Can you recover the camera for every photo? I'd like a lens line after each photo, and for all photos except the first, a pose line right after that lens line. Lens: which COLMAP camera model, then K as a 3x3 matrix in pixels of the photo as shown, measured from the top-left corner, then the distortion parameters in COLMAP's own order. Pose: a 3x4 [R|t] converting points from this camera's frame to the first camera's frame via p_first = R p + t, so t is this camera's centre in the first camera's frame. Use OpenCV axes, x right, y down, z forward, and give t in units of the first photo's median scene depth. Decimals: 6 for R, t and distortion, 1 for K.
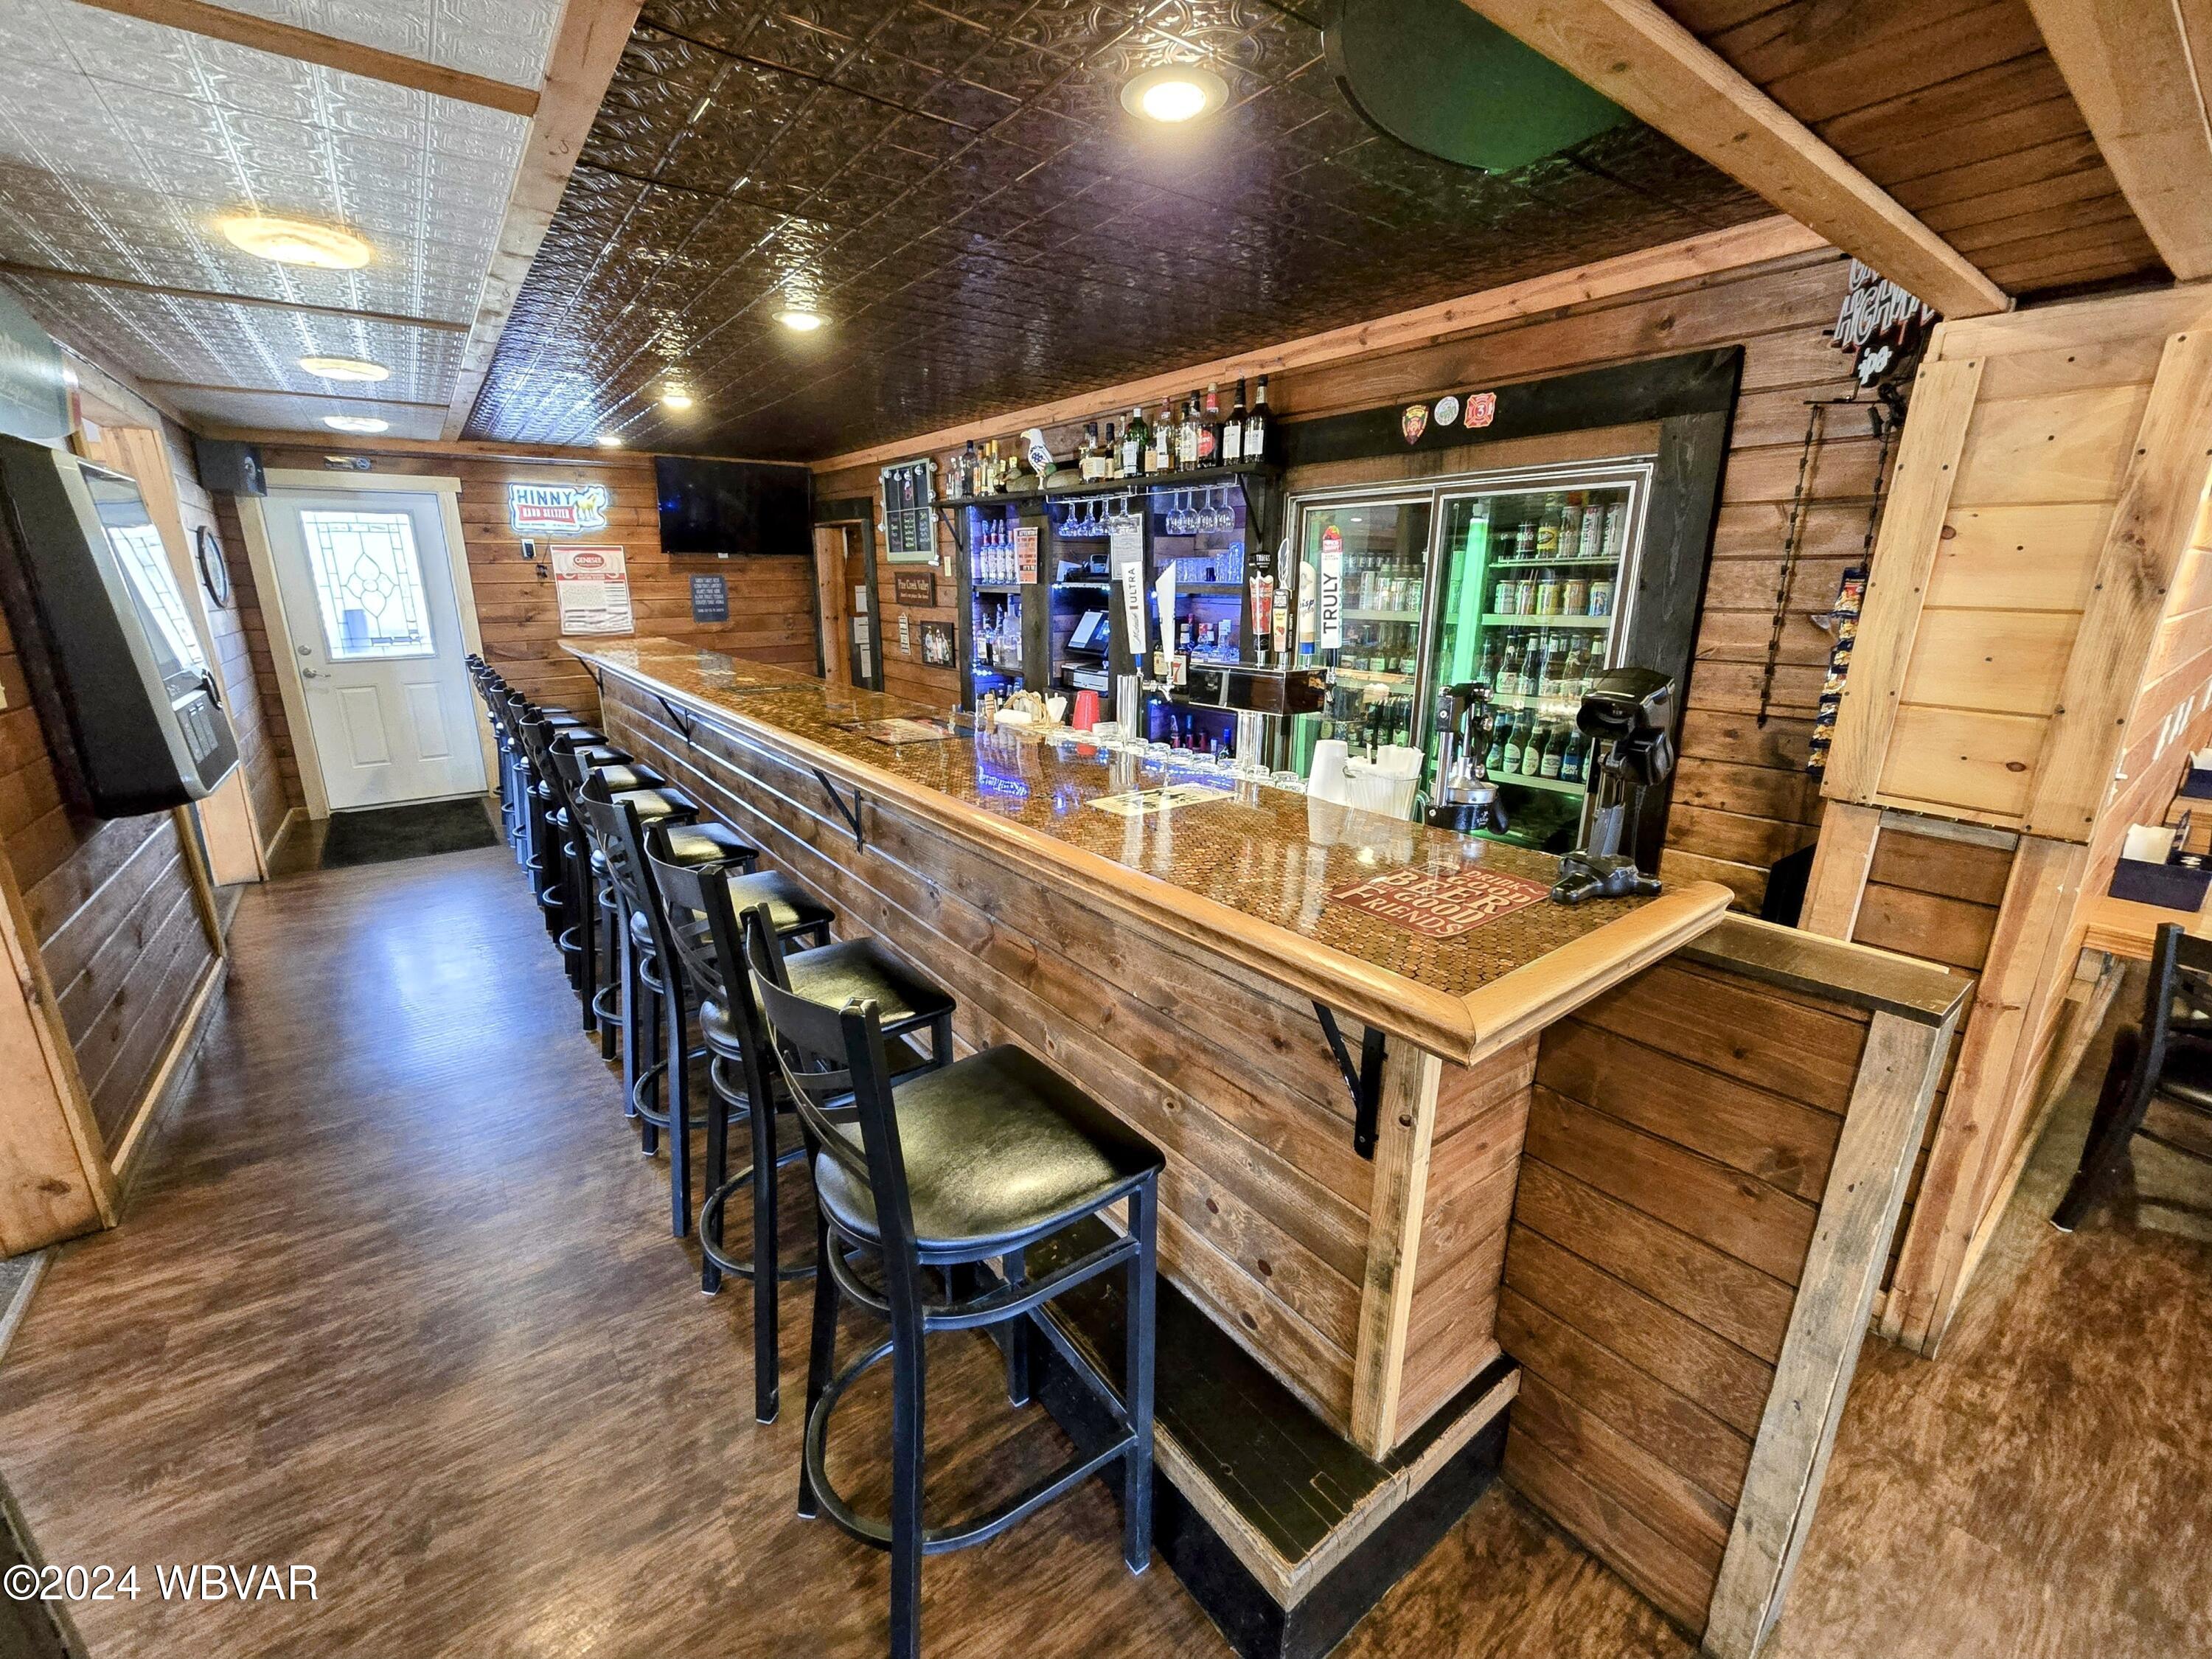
lens RADIAL K [[905.3, 0, 1097.5], [0, 905.3, 827.6], [0, 0, 1]] dist [-0.002310, 0.000280]
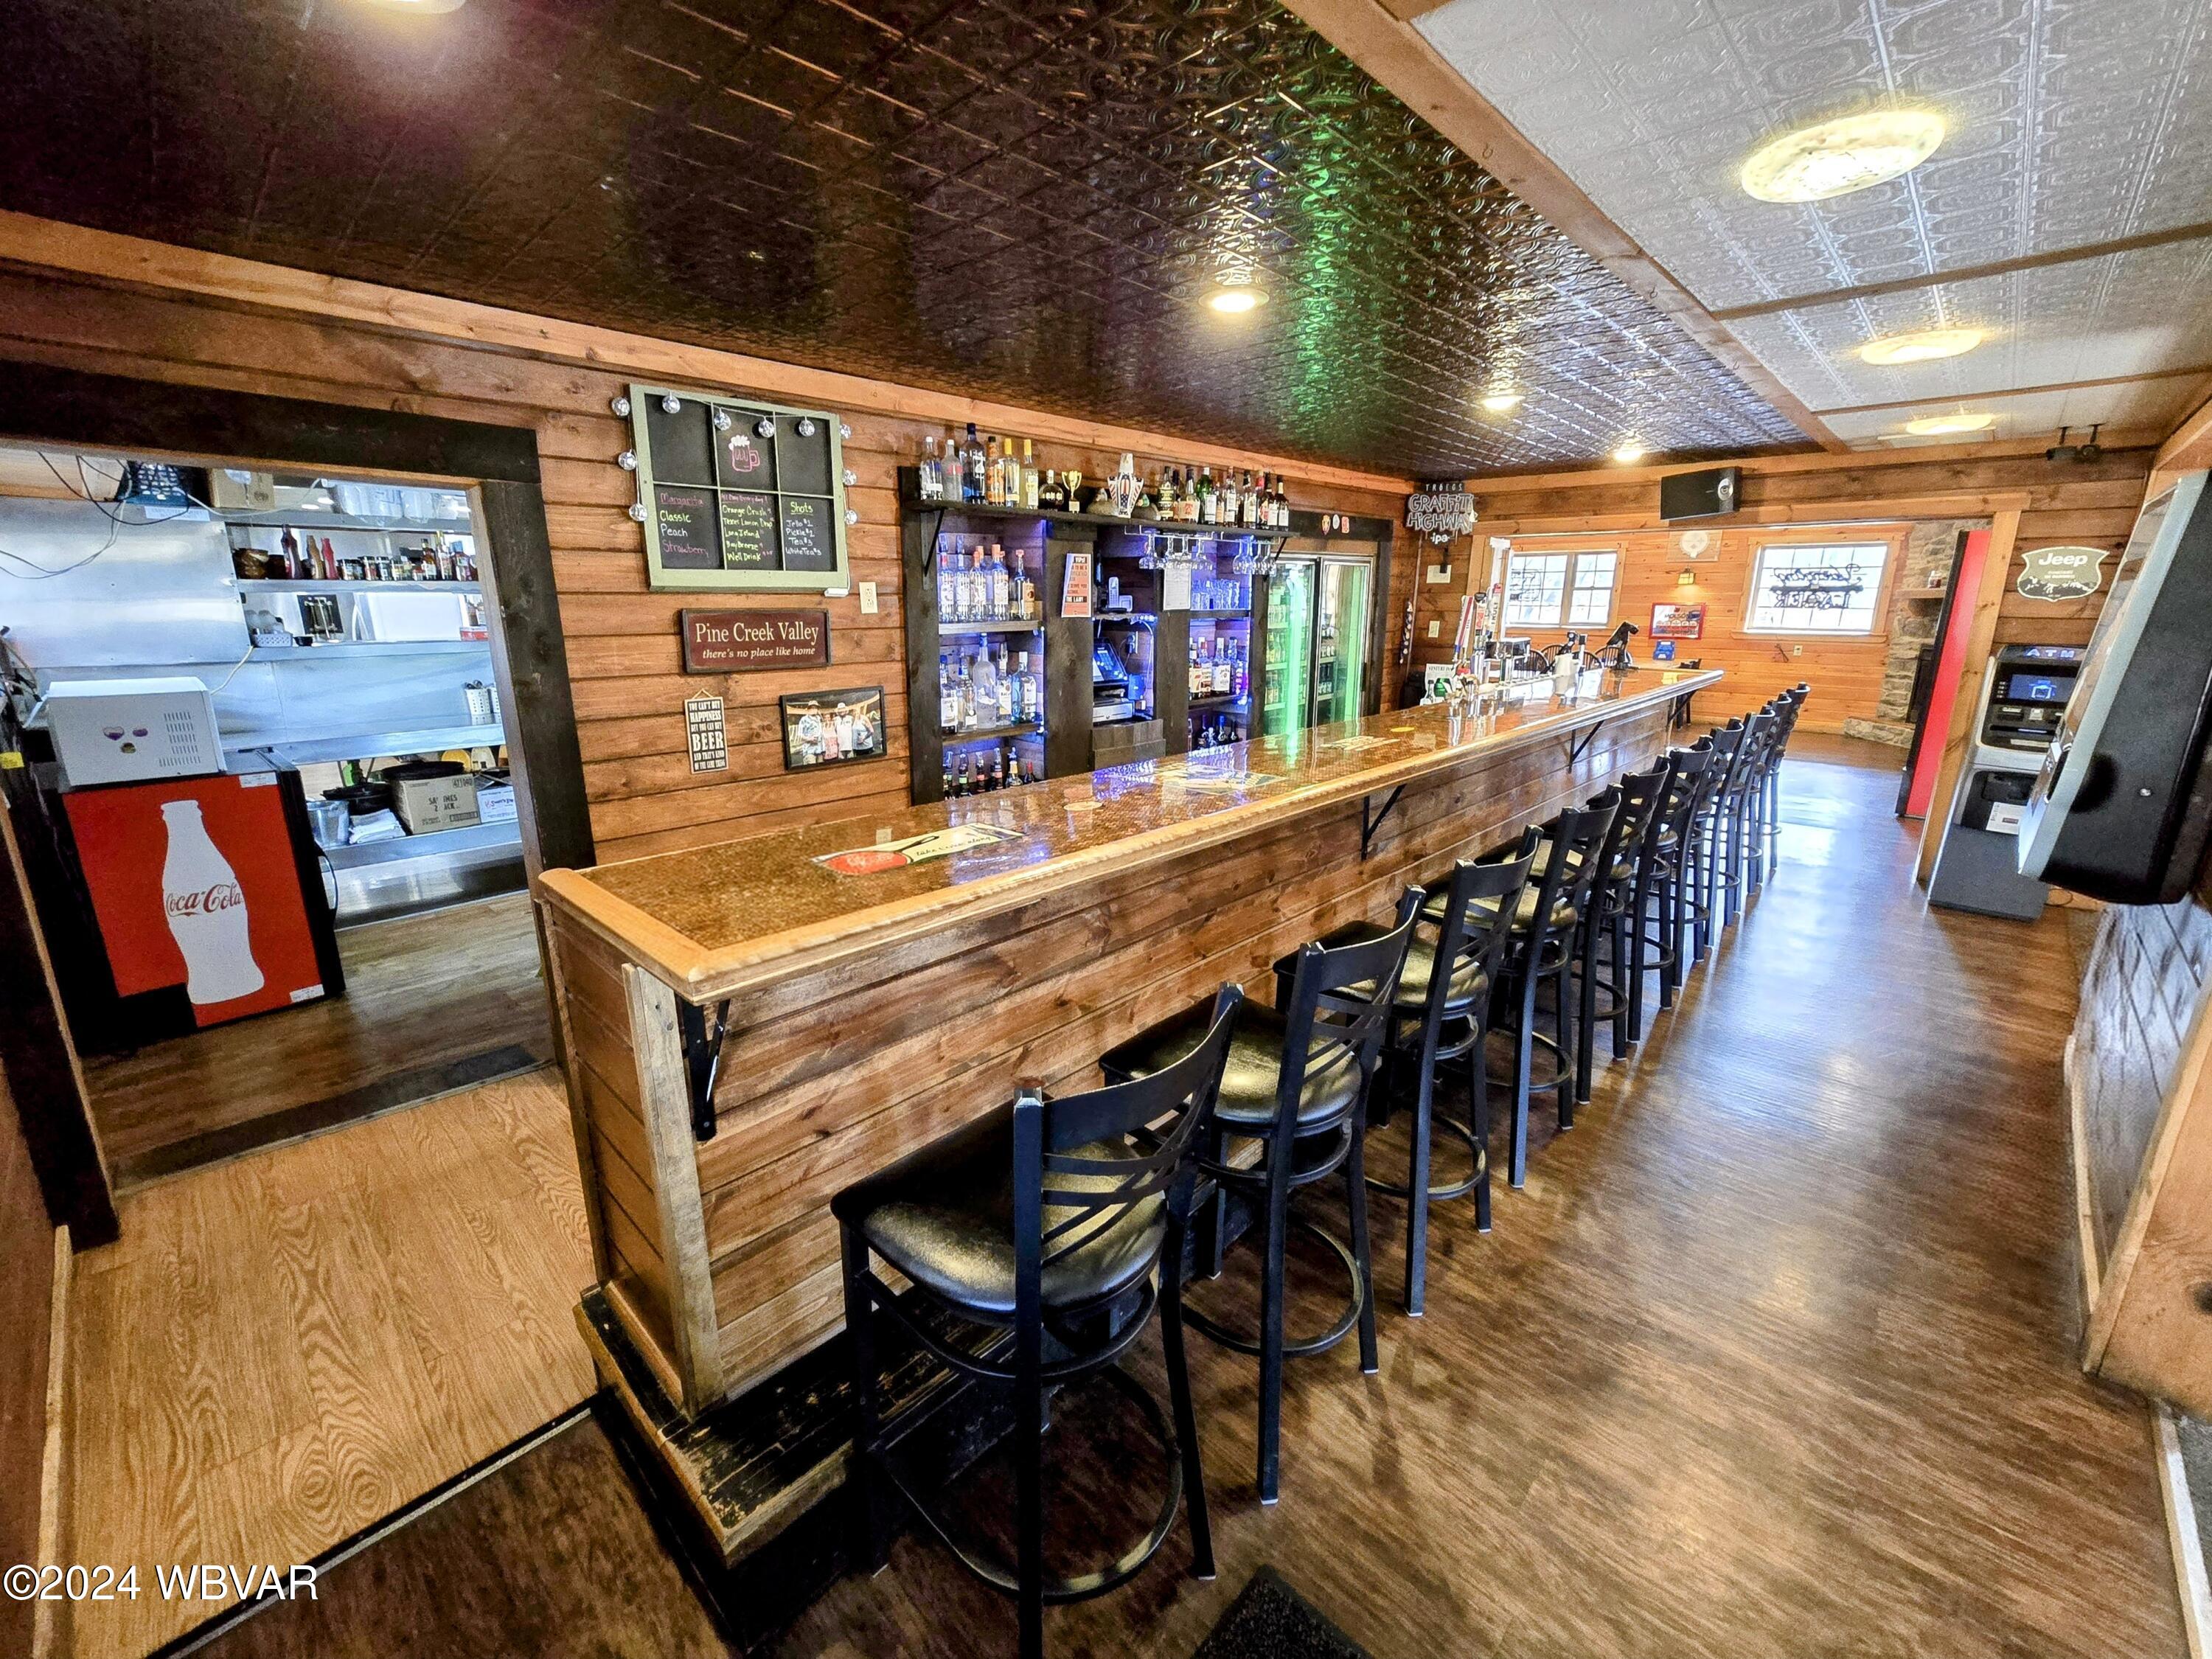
lens RADIAL K [[905.3, 0, 1100.4], [0, 905.3, 828.1], [0, 0, 1]] dist [-0.002310, 0.000280]
pose [[-0.163091, -0.247741, 0.955000, -1.048193], [0.269444, 0.919980, 0.284671, -0.352051], [-0.949106, 0.303746, -0.083288, 1.205930]]
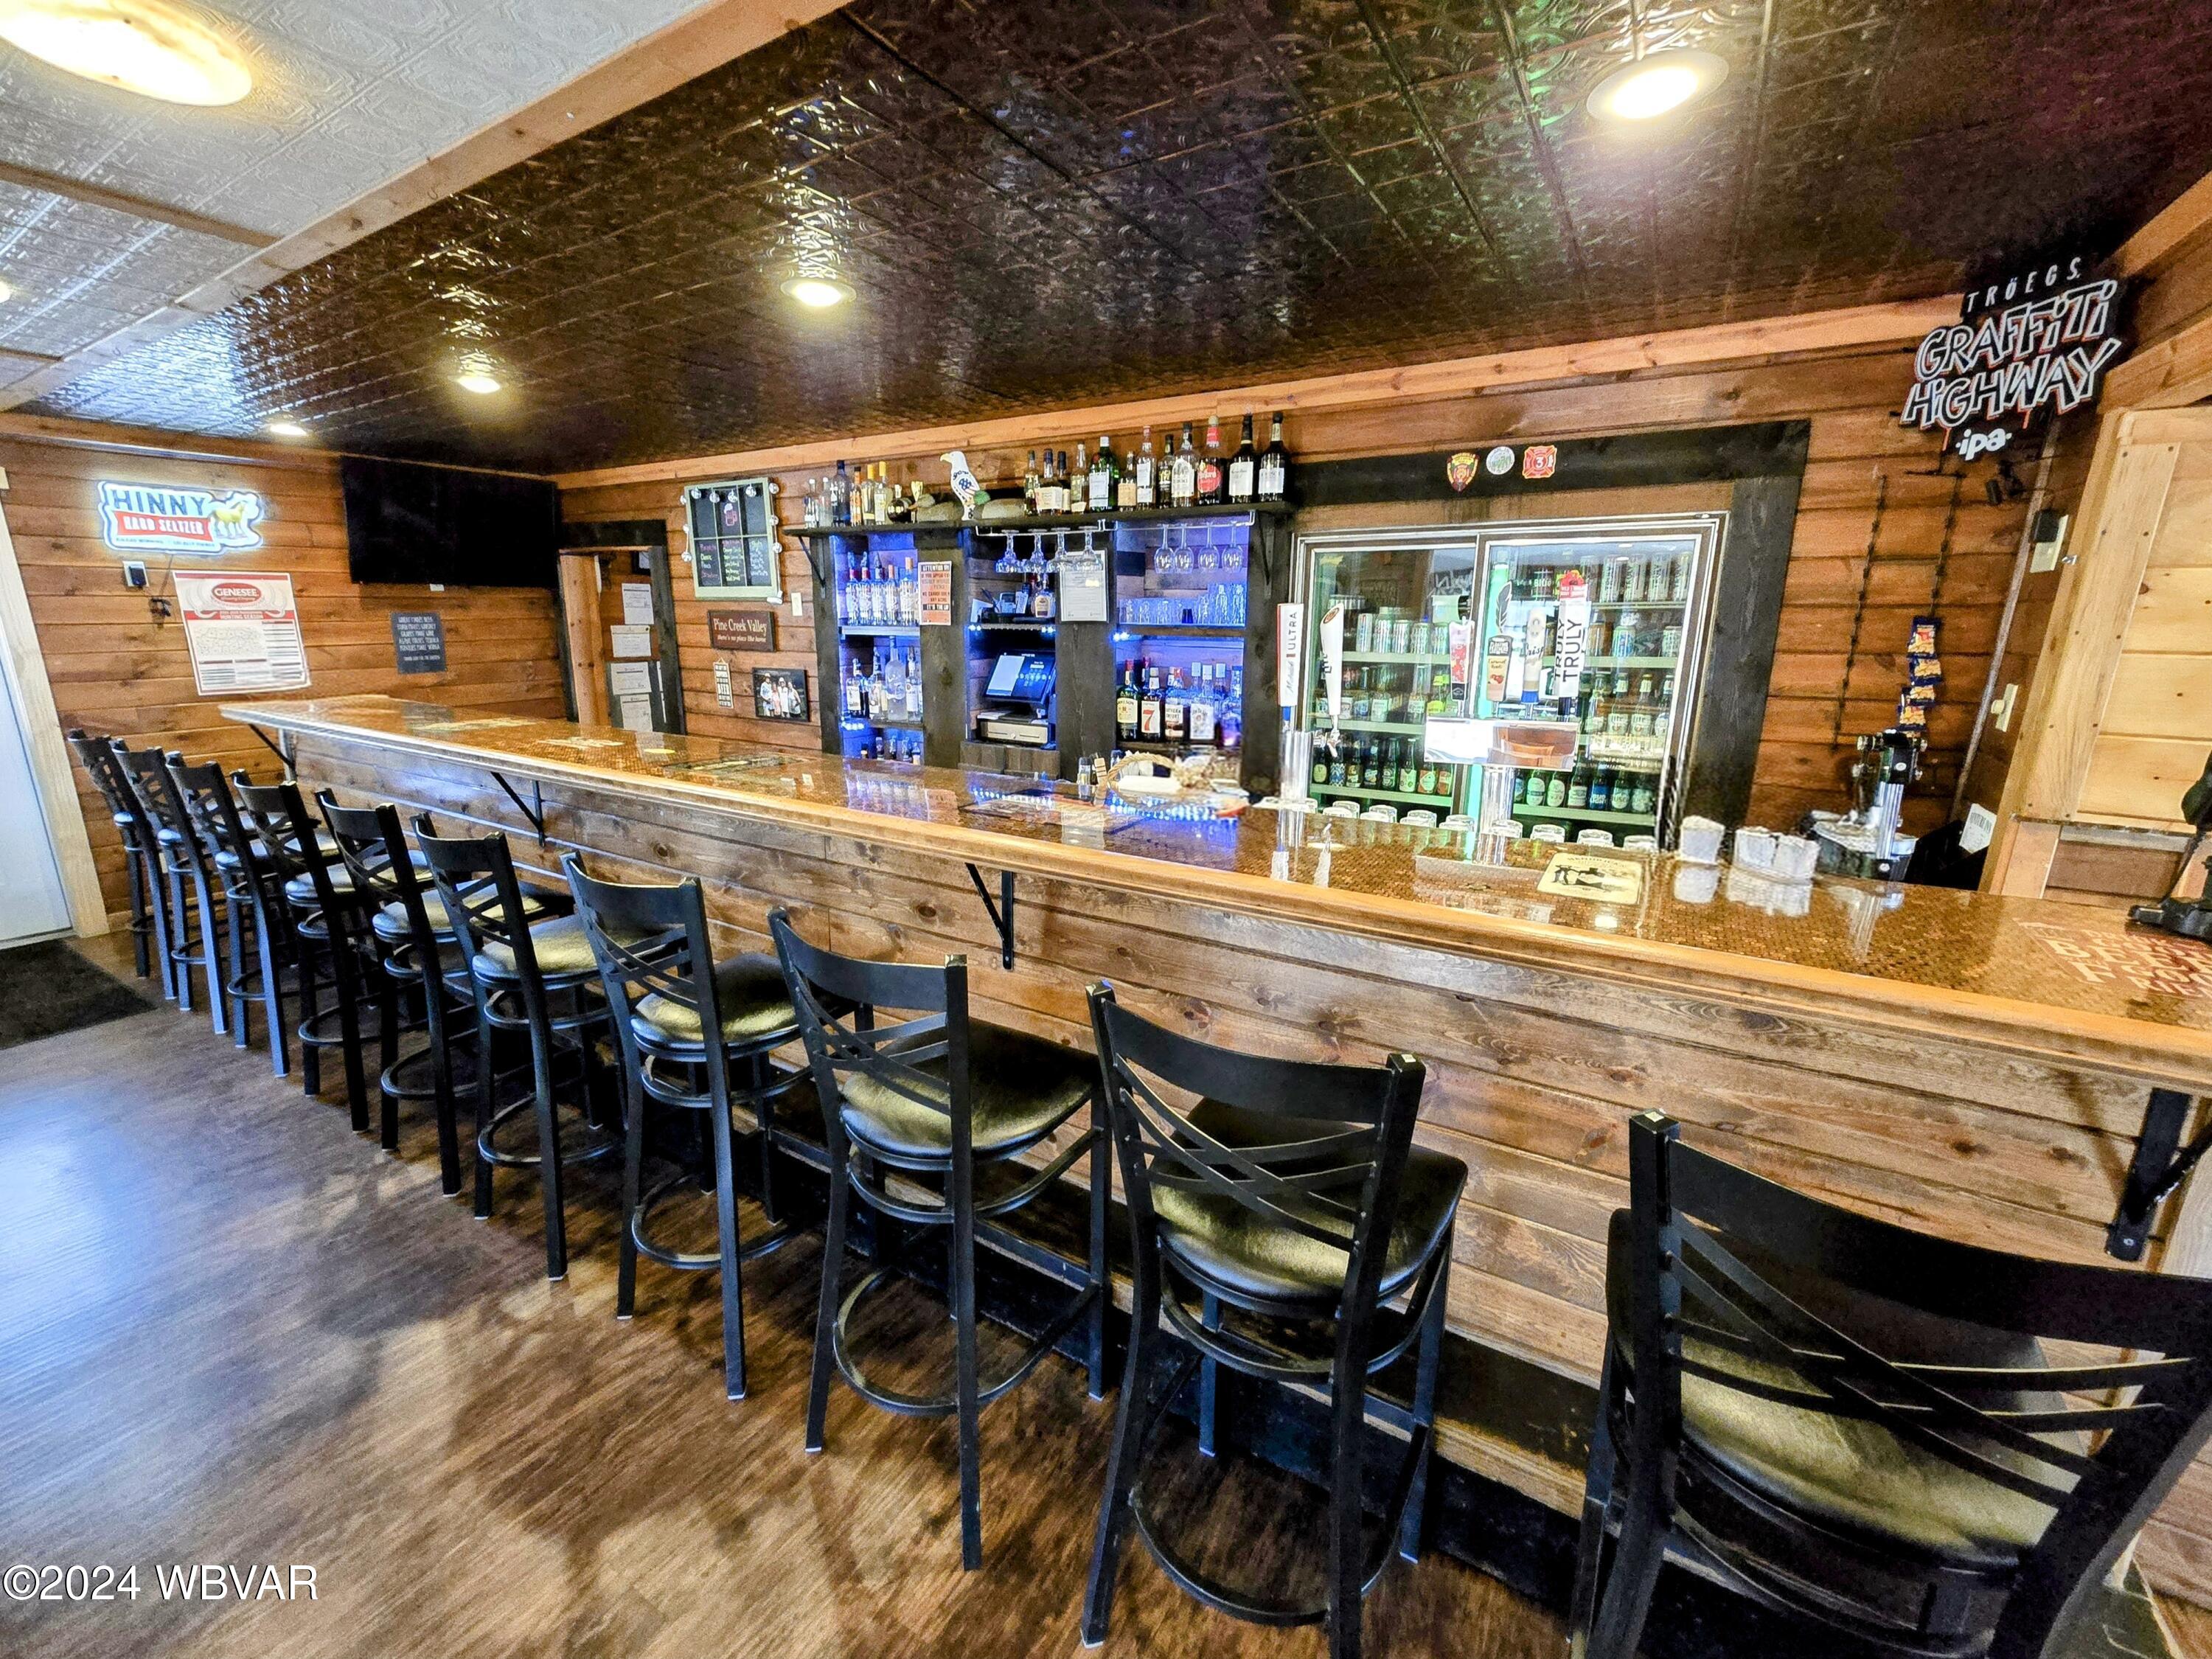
lens RADIAL K [[905.3, 0, 1097.4], [0, 905.3, 830.8], [0, 0, 1]] dist [-0.002310, 0.000280]
pose [[0.931880, -0.081931, 0.353395, -0.280032], [0.094007, 0.995425, -0.017111, -0.043747], [-0.350376, 0.049167, 0.935318, 0.142396]]
